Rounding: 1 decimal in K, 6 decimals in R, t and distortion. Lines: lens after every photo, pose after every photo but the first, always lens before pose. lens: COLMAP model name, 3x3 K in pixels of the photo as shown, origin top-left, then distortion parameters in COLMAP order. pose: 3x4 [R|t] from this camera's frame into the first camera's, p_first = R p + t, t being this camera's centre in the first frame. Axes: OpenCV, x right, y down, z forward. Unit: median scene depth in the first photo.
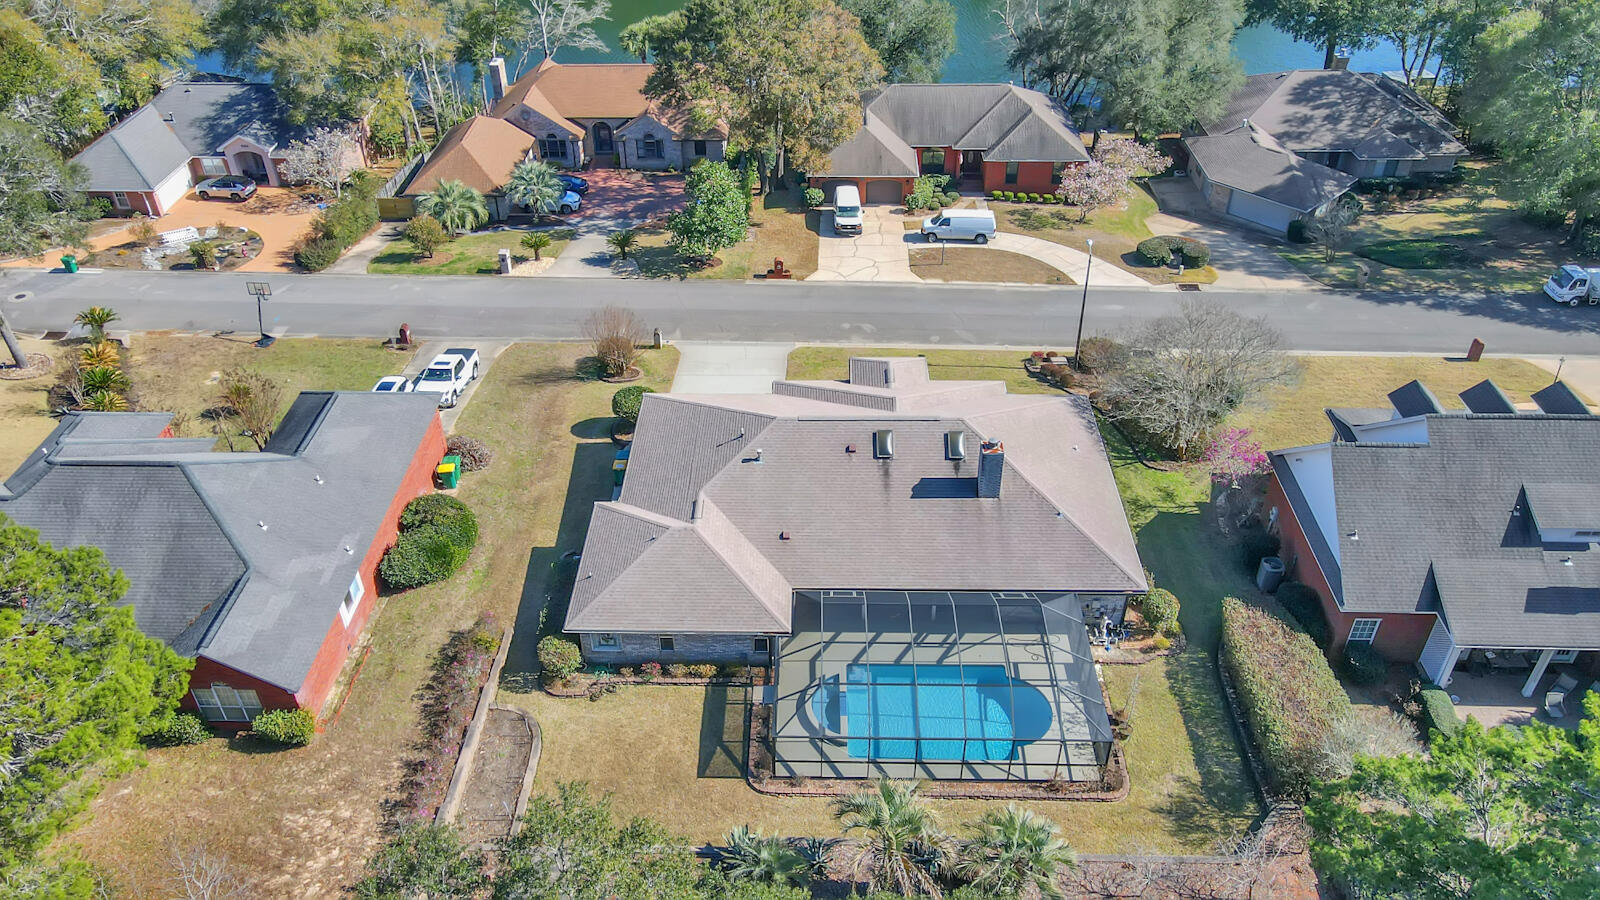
lens RADIAL K [[1188.5, 0, 800.0], [0, 1188.5, 450.0], [0, 0, 1]] dist [-0.000438, 0.036624]
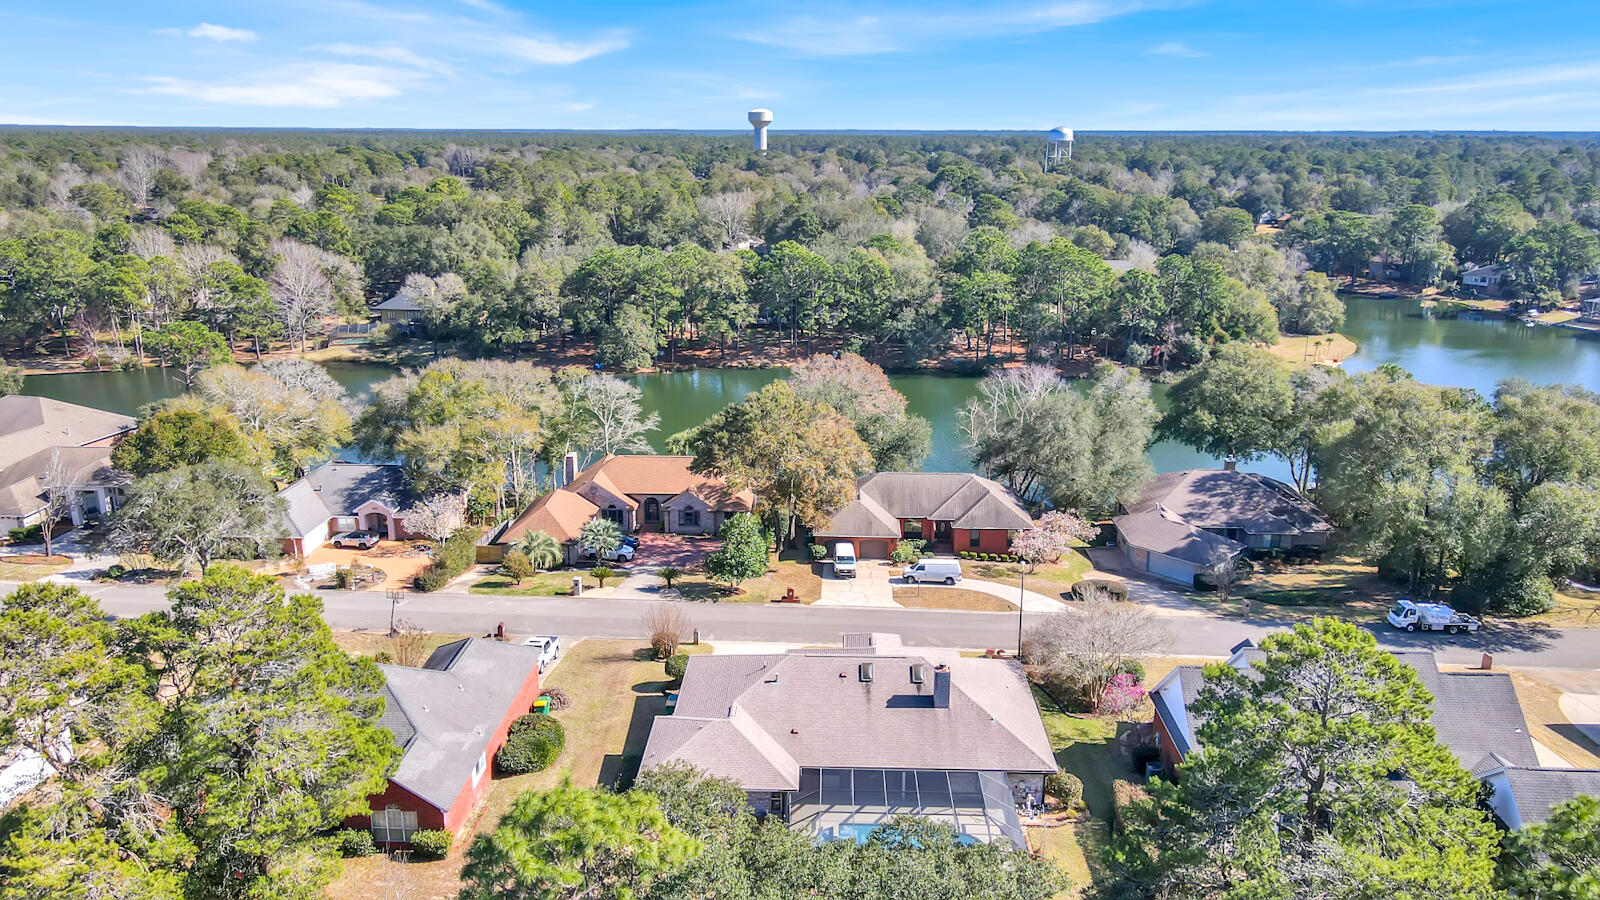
lens RADIAL K [[1188.5, 0, 800.0], [0, 1188.5, 450.0], [0, 0, 1]] dist [-0.000438, 0.036624]
pose [[0.999861, 0.015423, -0.006313, -0.001533], [-0.016662, 0.932219, -0.361511, 0.148707], [0.000309, 0.361566, 0.932347, -0.226788]]
